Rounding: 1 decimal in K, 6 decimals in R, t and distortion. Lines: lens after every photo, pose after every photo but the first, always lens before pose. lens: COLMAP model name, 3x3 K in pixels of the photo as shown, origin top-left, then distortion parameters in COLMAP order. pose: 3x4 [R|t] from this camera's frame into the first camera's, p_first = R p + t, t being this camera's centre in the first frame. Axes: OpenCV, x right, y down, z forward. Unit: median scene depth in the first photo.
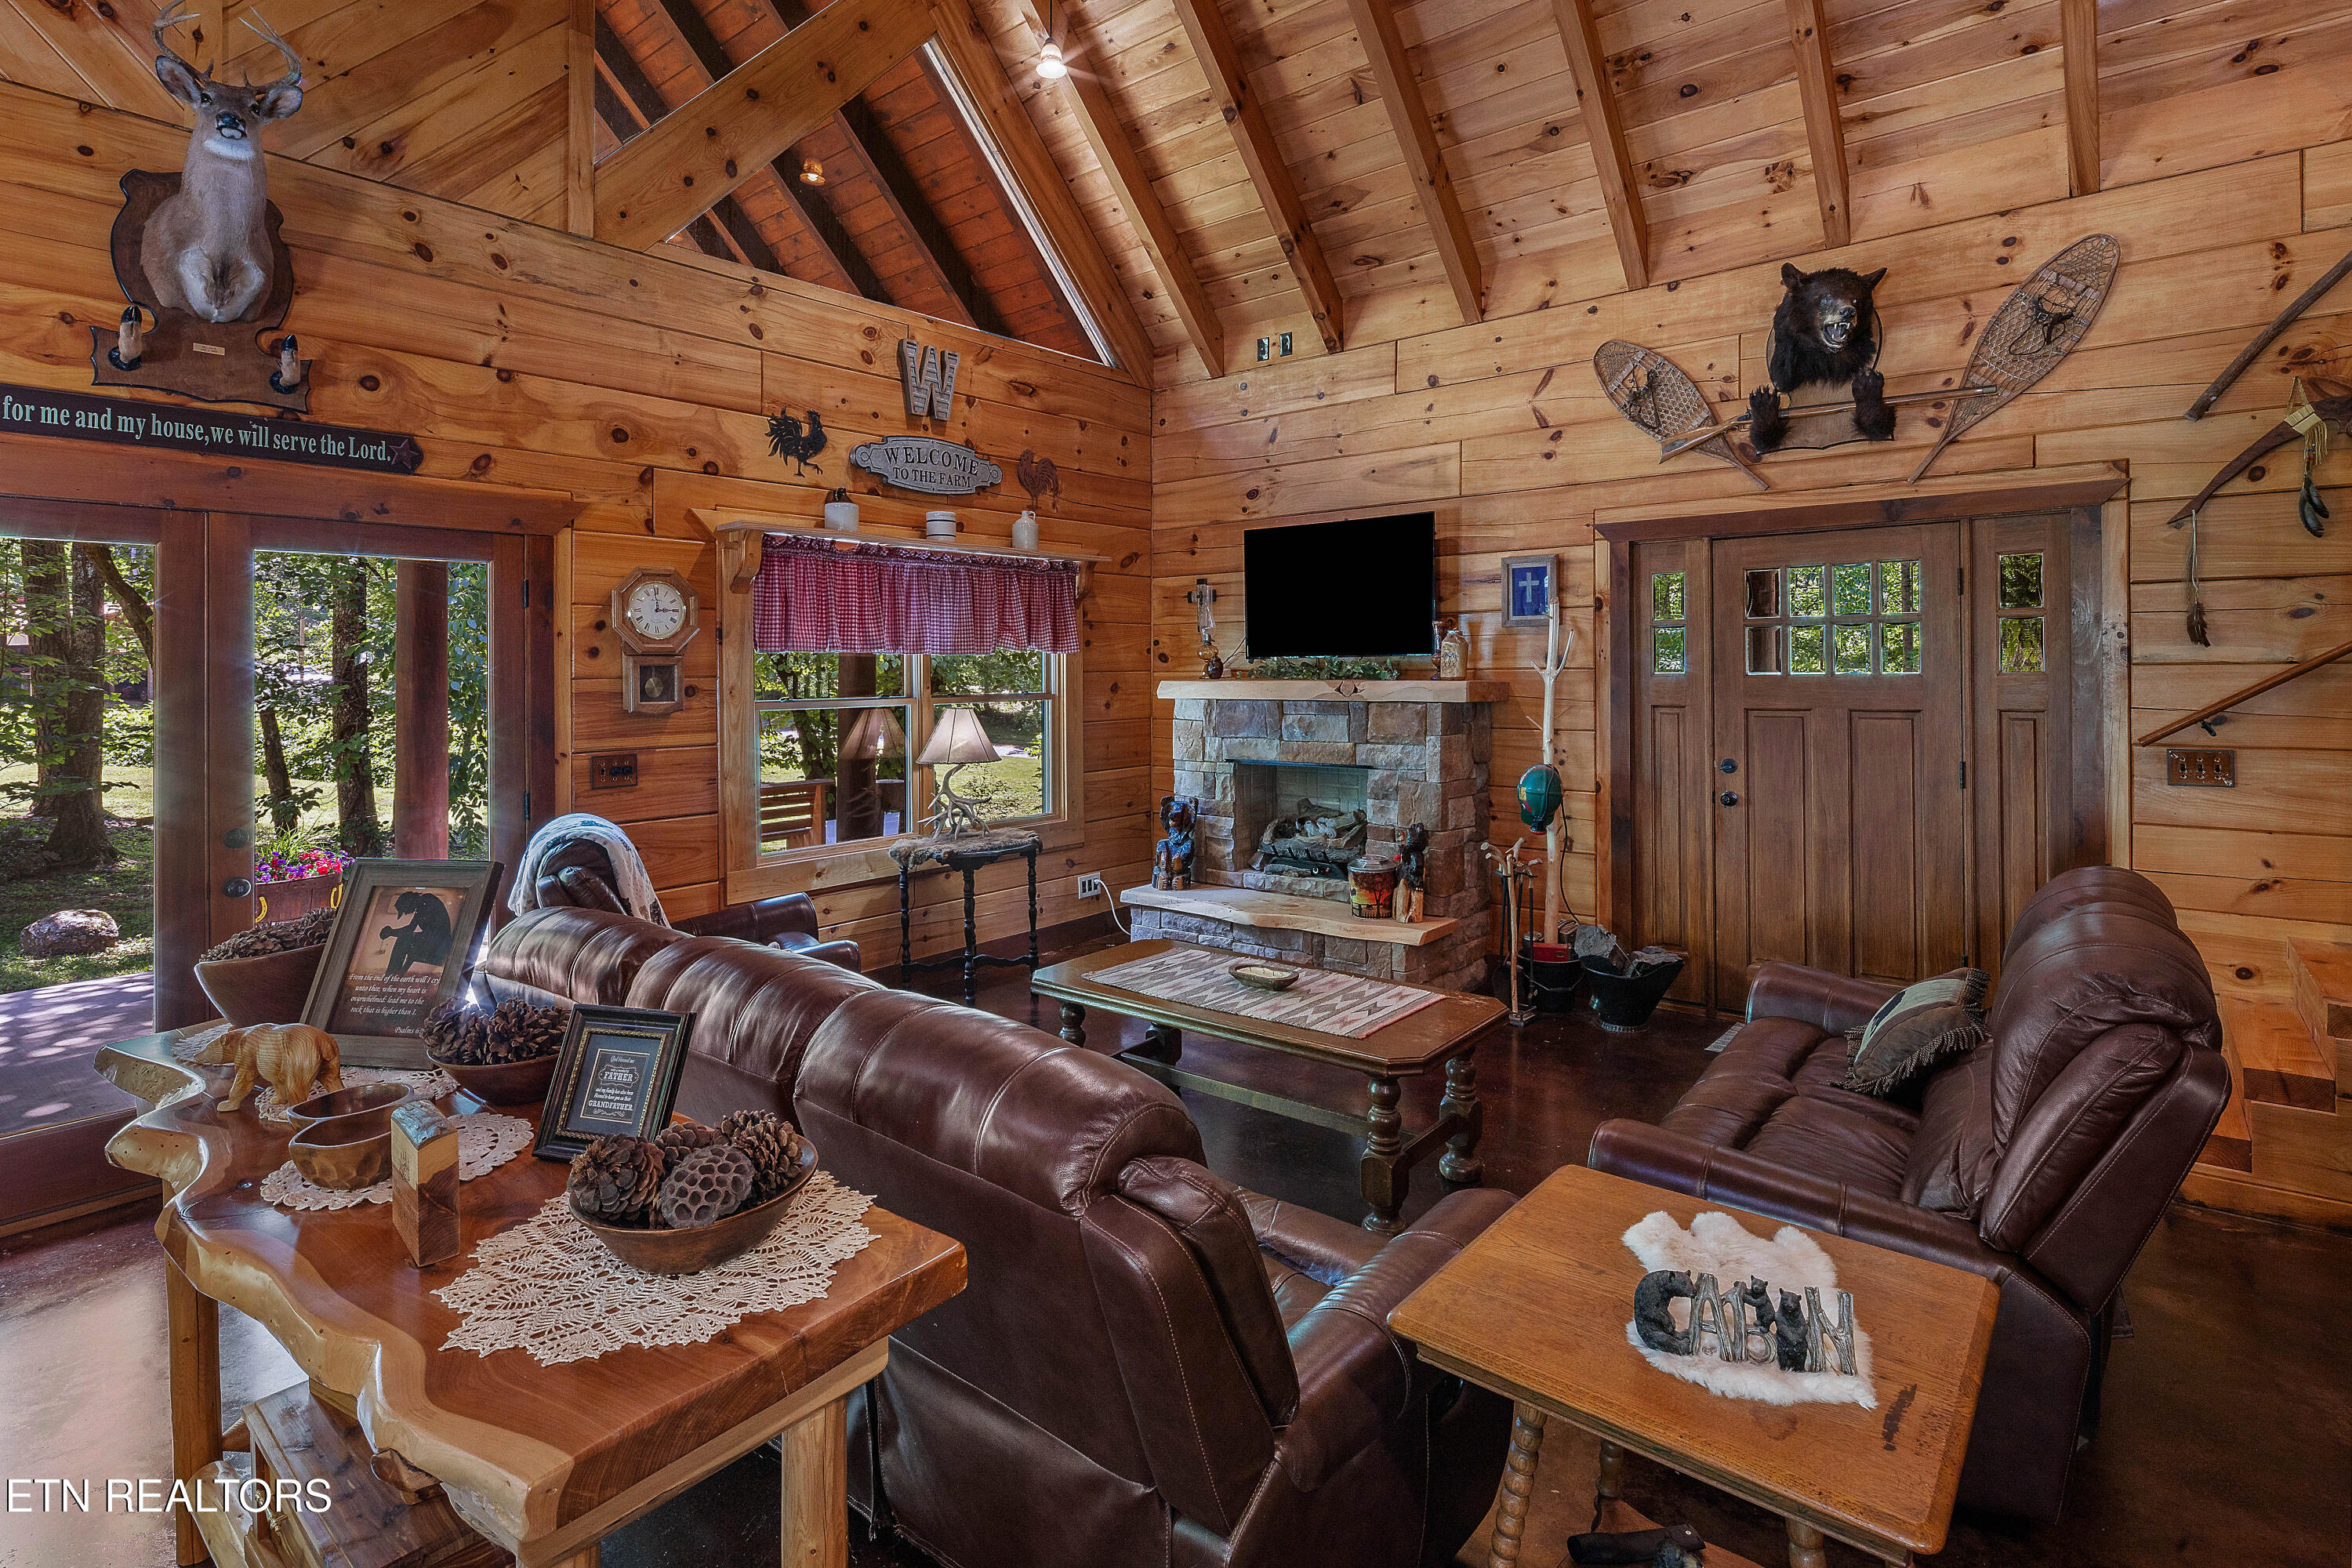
lens RADIAL K [[1167.6, 0, 1207.5], [0, 1167.6, 673.7], [0, 0, 1]] dist [-0.001903, -0.002828]
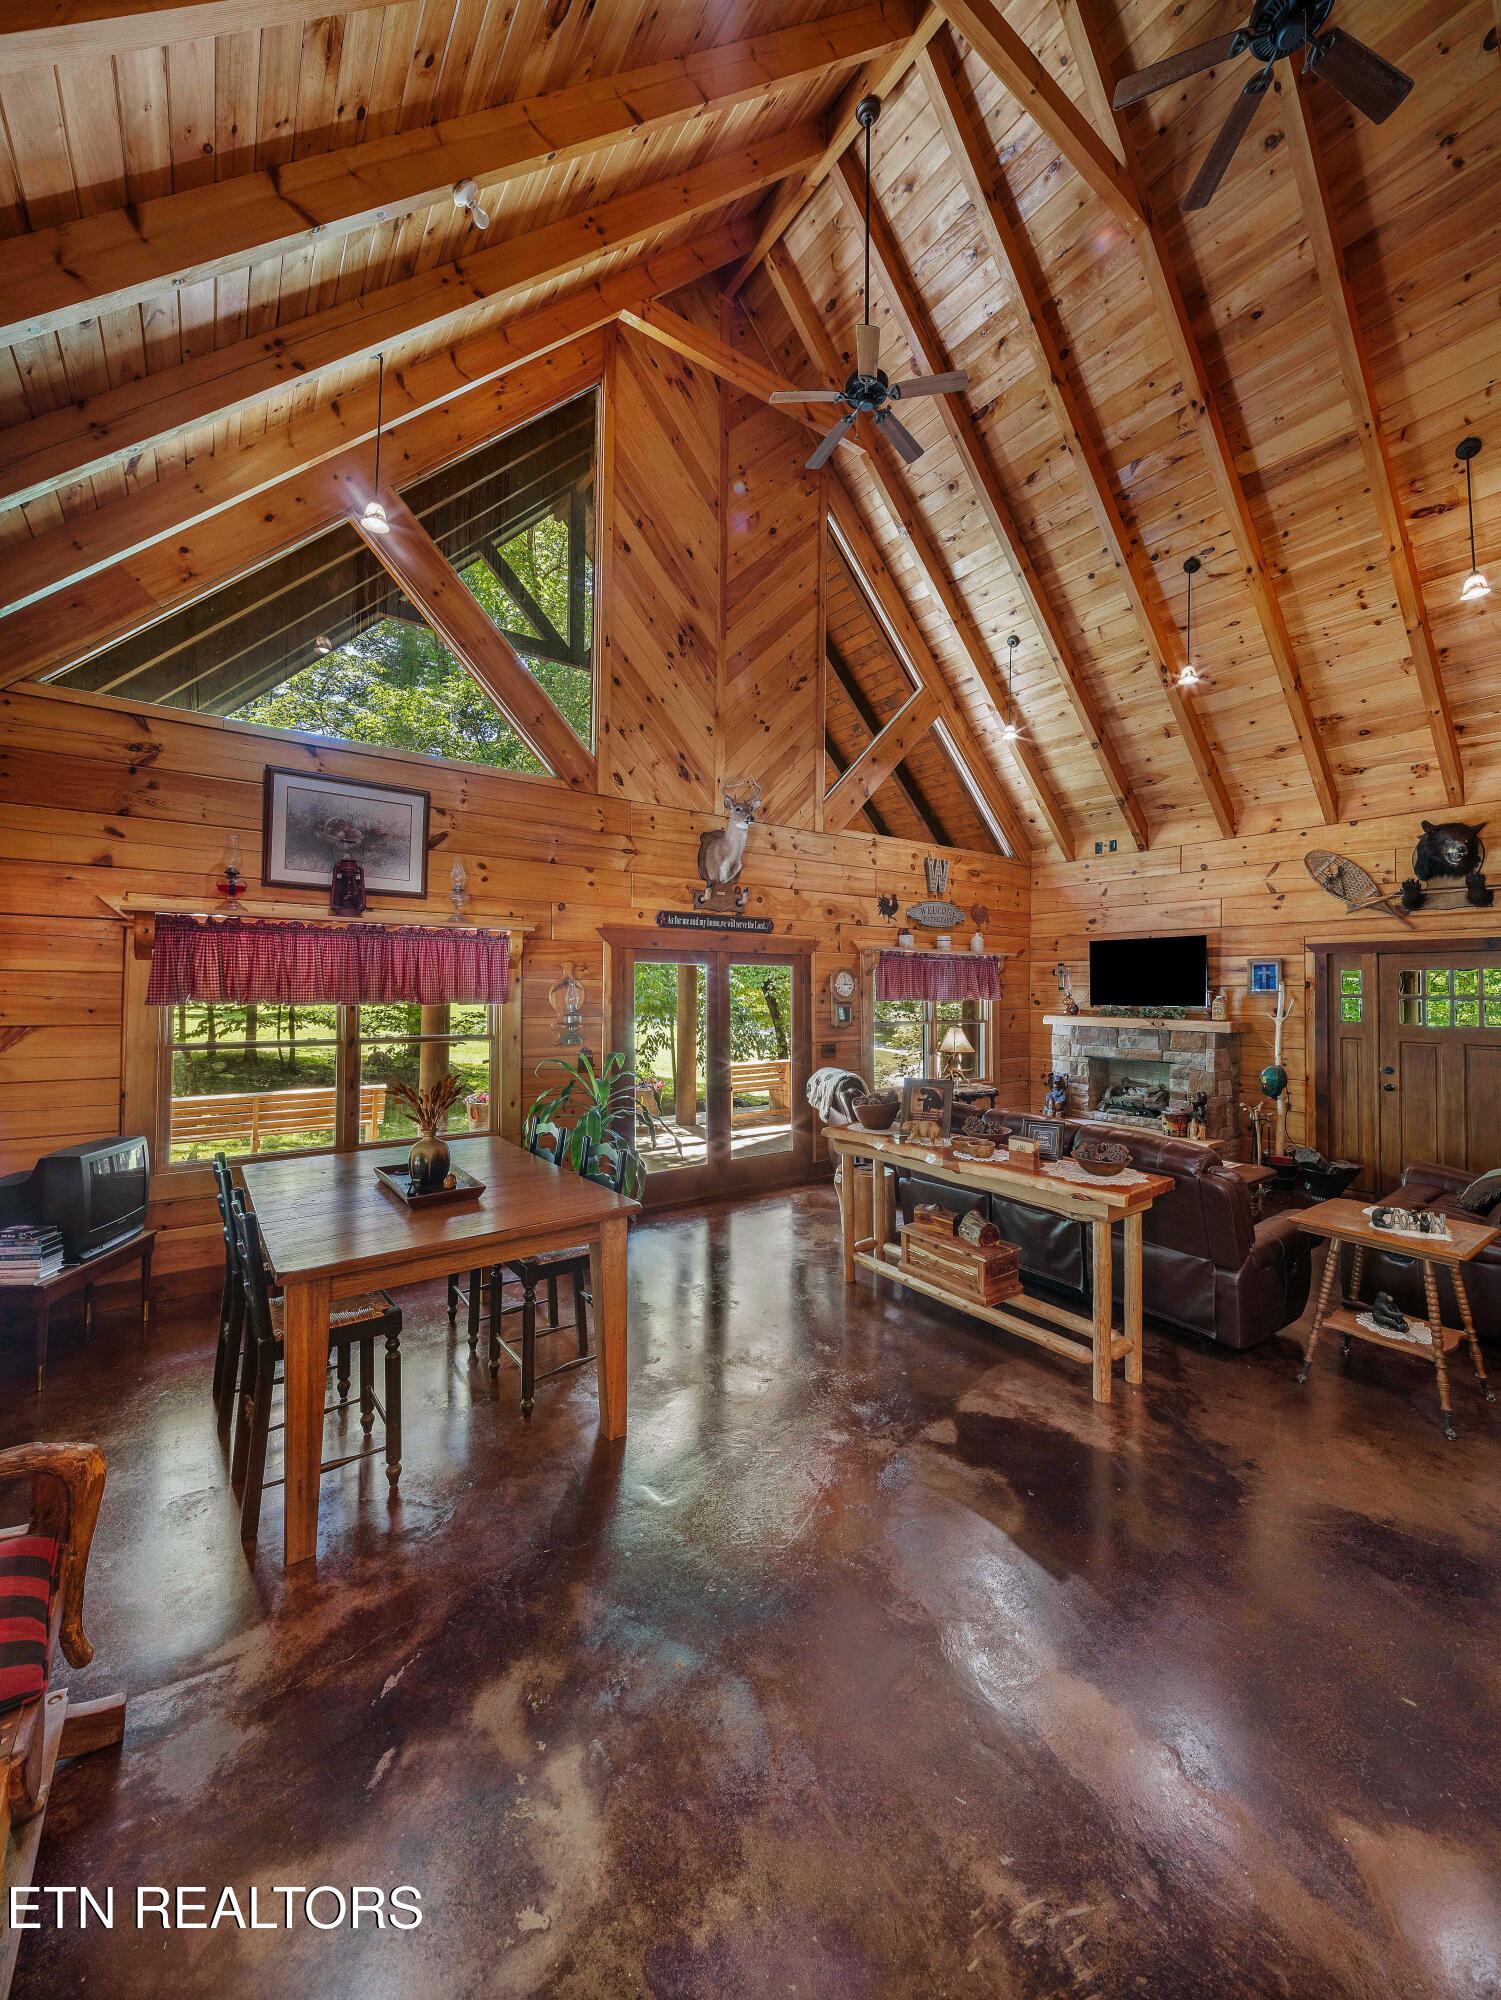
lens RADIAL K [[739.3, 0, 729.5], [0, 739.3, 975.5], [0, 0, 1]] dist [0.003303, -0.001722]
pose [[0.956323, 0.009345, -0.292164, -0.238938], [-0.015932, 0.999670, -0.020173, -0.035856], [0.291878, 0.023947, 0.956156, -0.491429]]
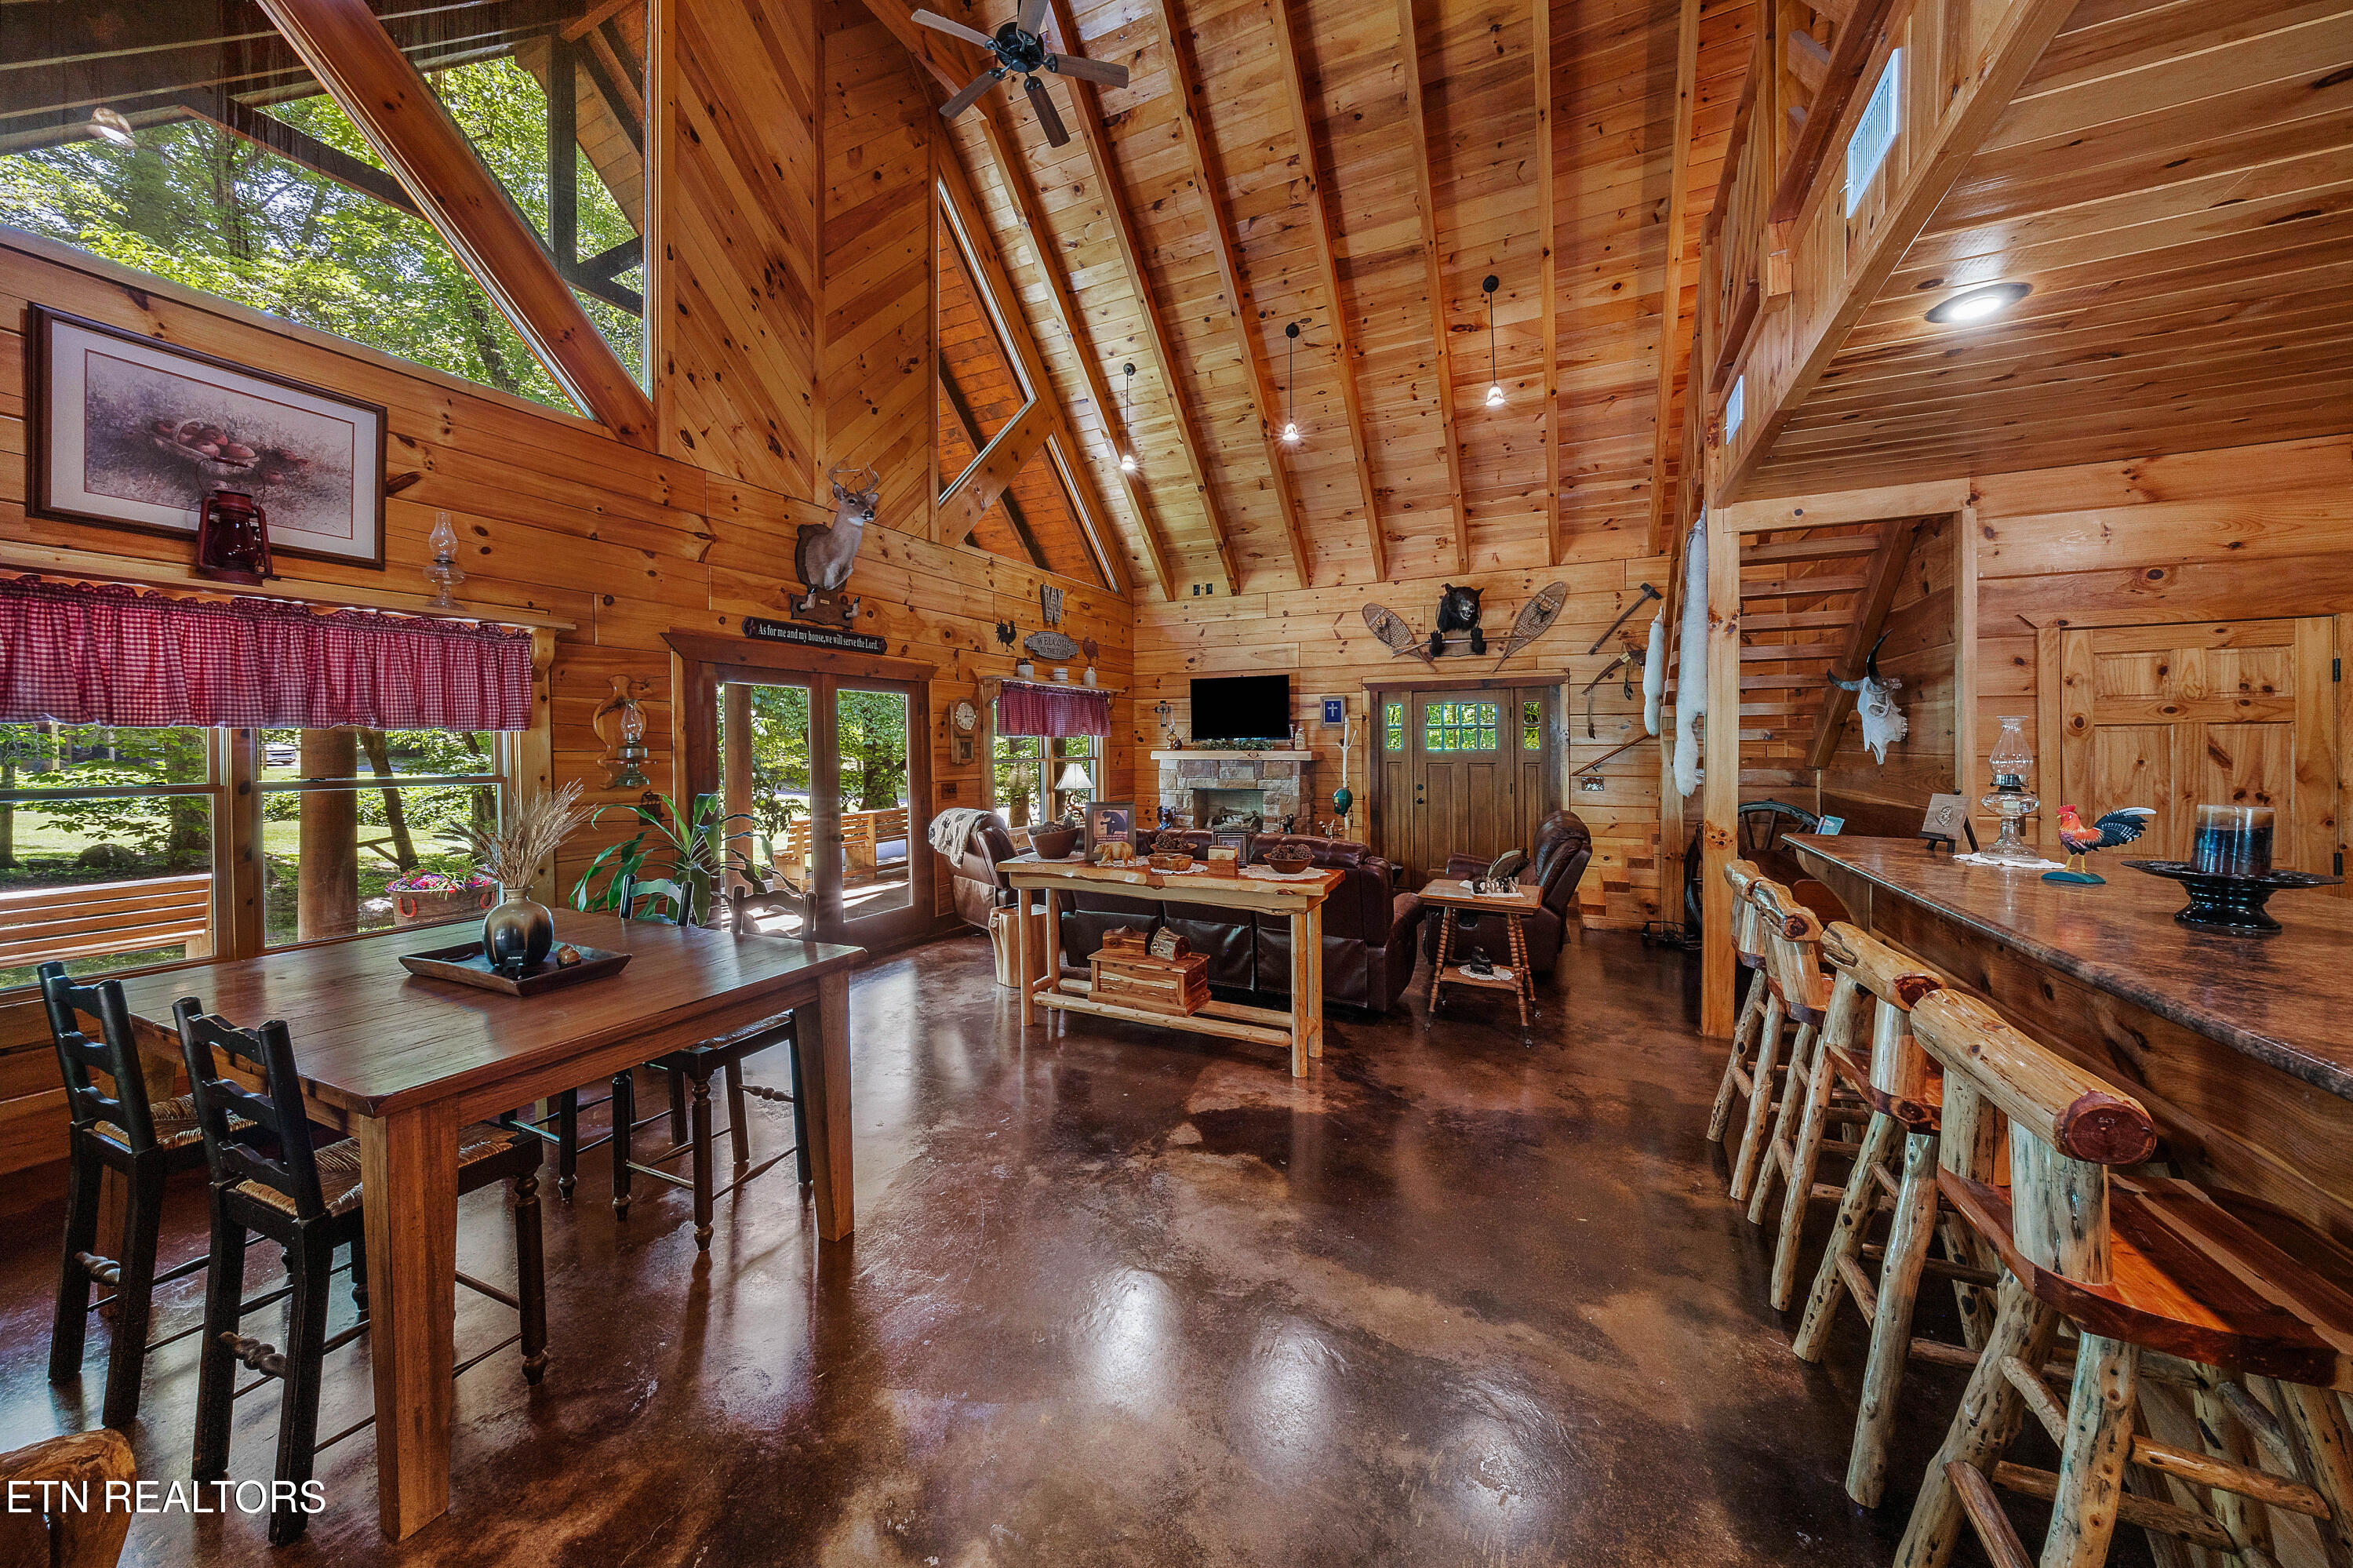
lens RADIAL K [[807.1, 0, 1157.2], [0, 807.1, 753.3], [0, 0, 1]] dist [-0.006649, -0.000682]
pose [[0.980635, 0.003310, 0.195815, -0.389879], [-0.004290, 0.999980, 0.004579, 0.004681], [-0.195796, -0.005331, 0.980630, -0.493417]]
